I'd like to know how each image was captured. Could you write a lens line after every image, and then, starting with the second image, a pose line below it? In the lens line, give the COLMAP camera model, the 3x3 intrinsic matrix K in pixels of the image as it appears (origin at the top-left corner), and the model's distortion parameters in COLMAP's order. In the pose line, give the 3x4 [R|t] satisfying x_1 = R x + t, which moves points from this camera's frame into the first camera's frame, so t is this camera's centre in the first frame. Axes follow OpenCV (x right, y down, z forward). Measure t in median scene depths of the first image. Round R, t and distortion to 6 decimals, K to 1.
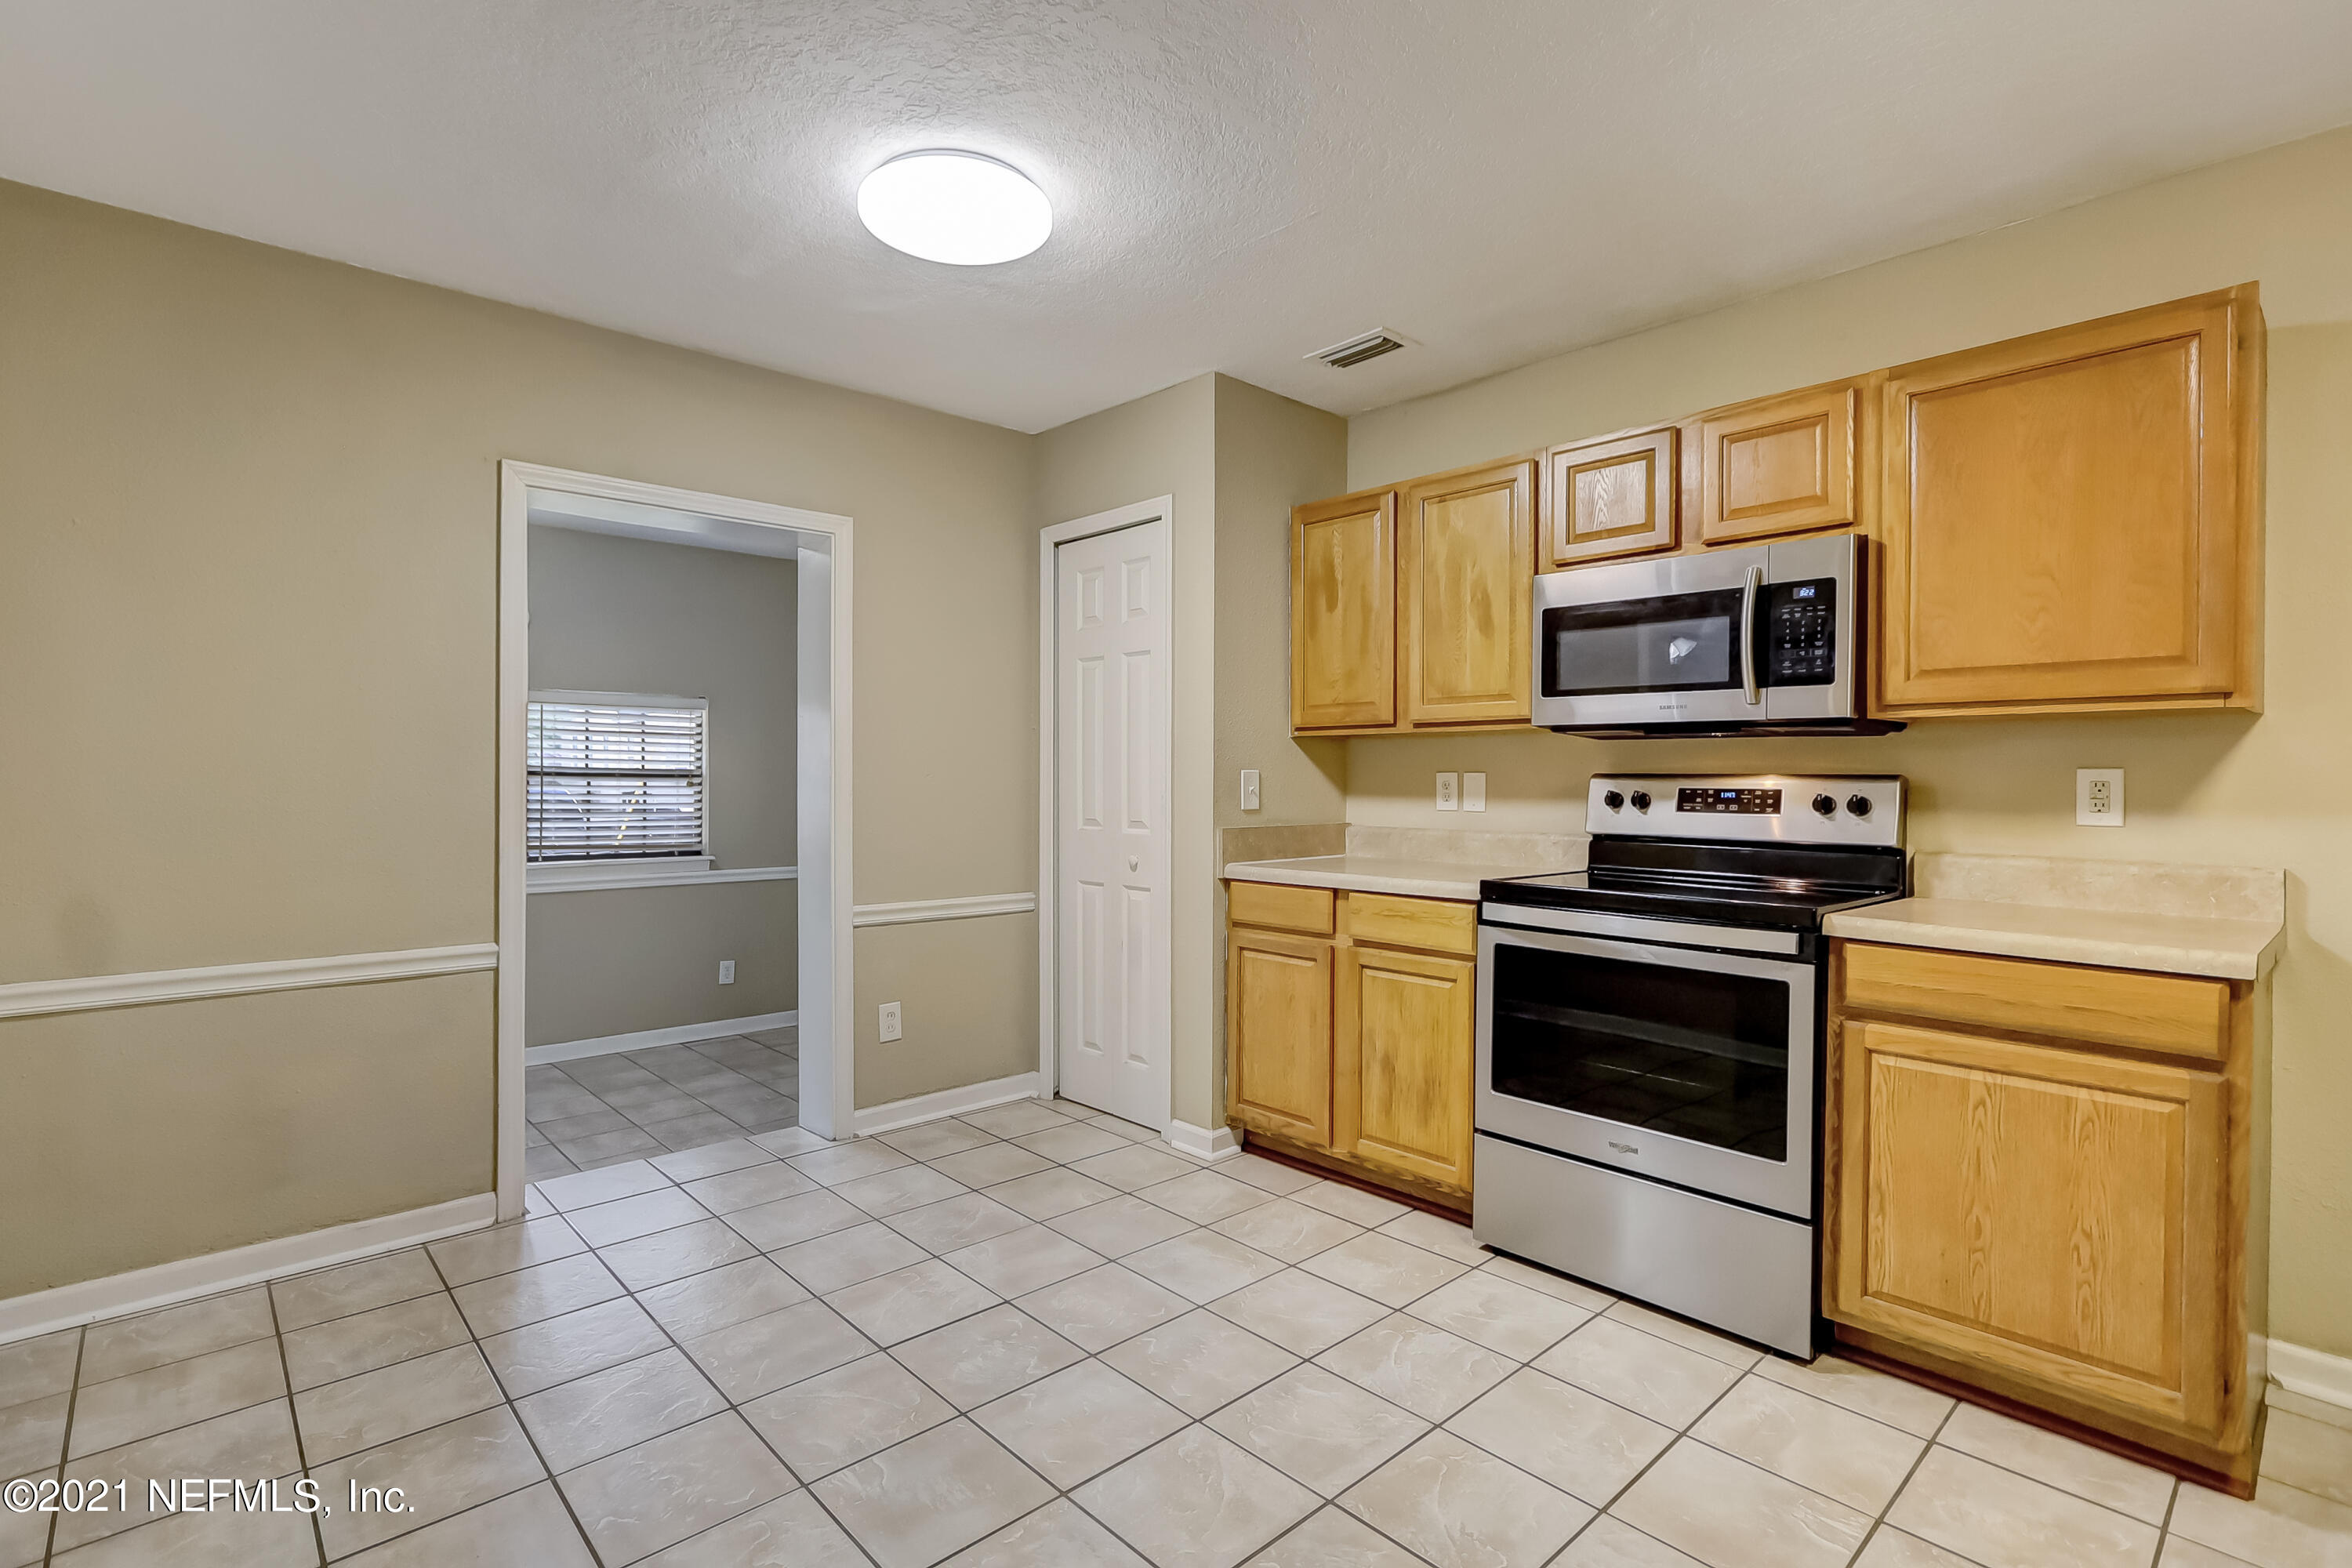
lens RADIAL K [[1104.5, 0, 1162.1], [0, 1104.5, 781.7], [0, 0, 1]] dist [0.001790, 0.000668]
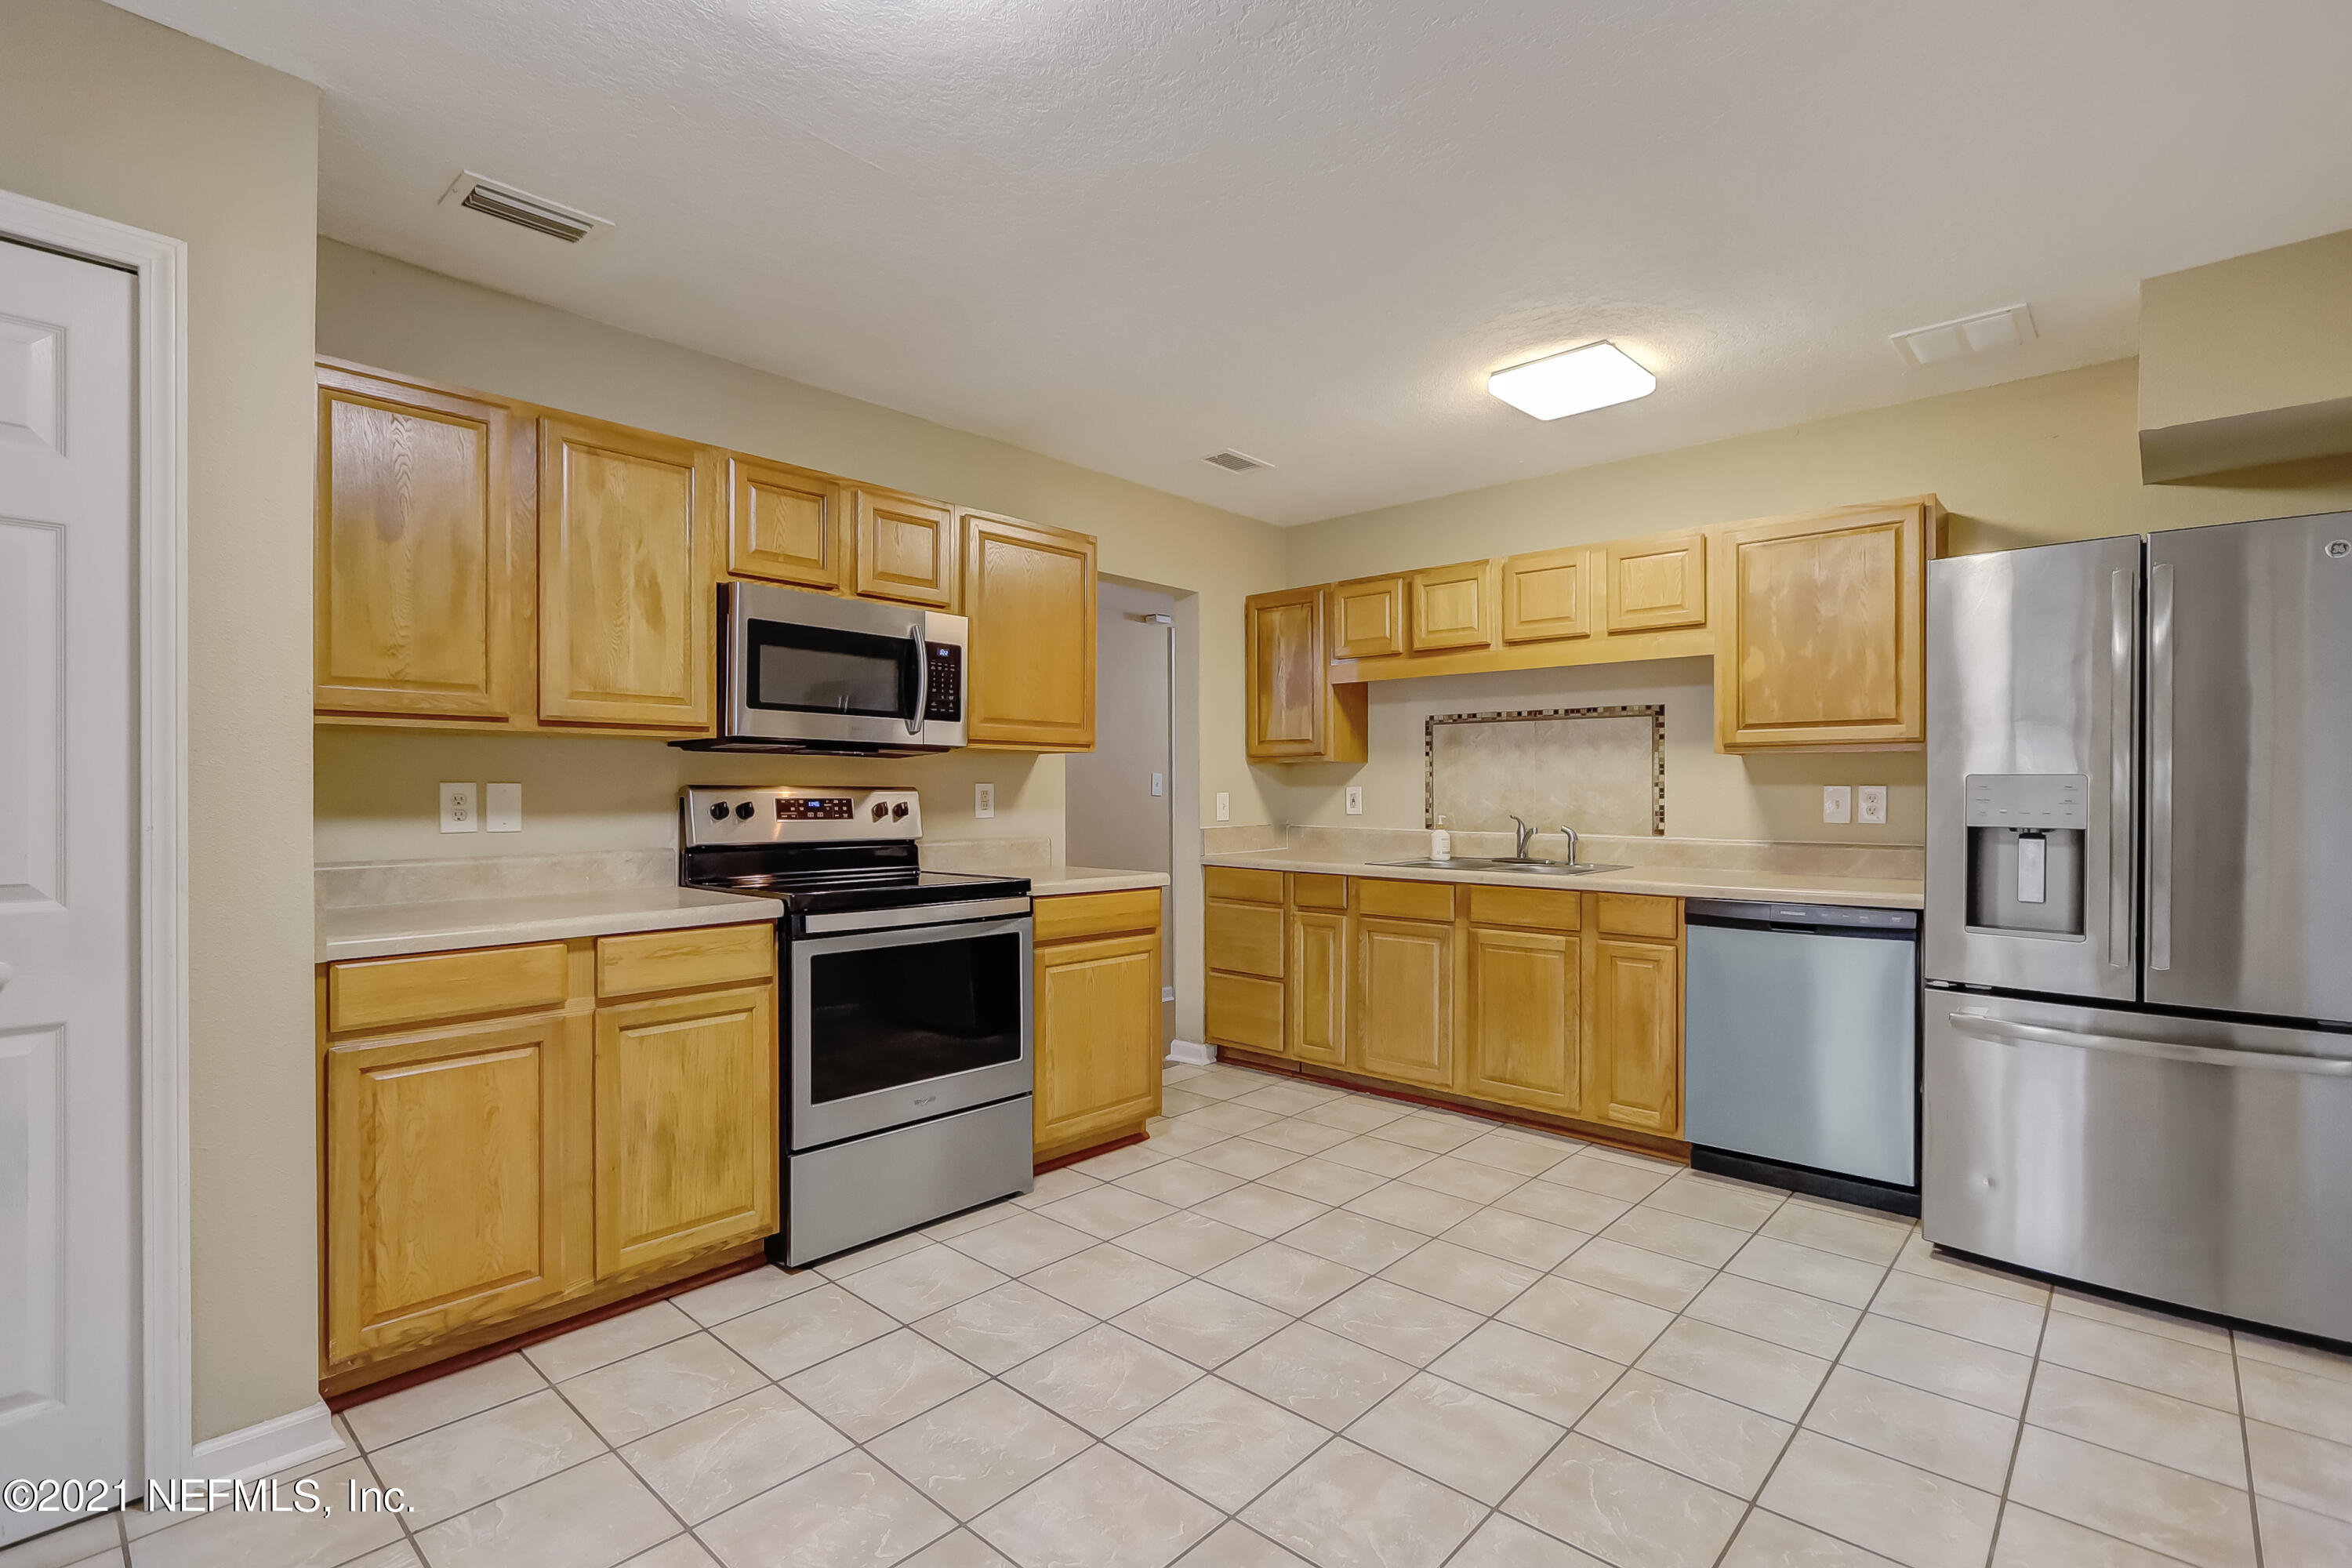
lens RADIAL K [[1102.0, 0, 1163.3], [0, 1102.0, 791.0], [0, 0, 1]] dist [-0.001245, 0.000540]
pose [[-0.089370, -0.006464, 0.995977, -0.651448], [0.000593, 0.999978, 0.006543, -0.008661], [-0.995998, 0.001175, -0.089365, 0.702465]]
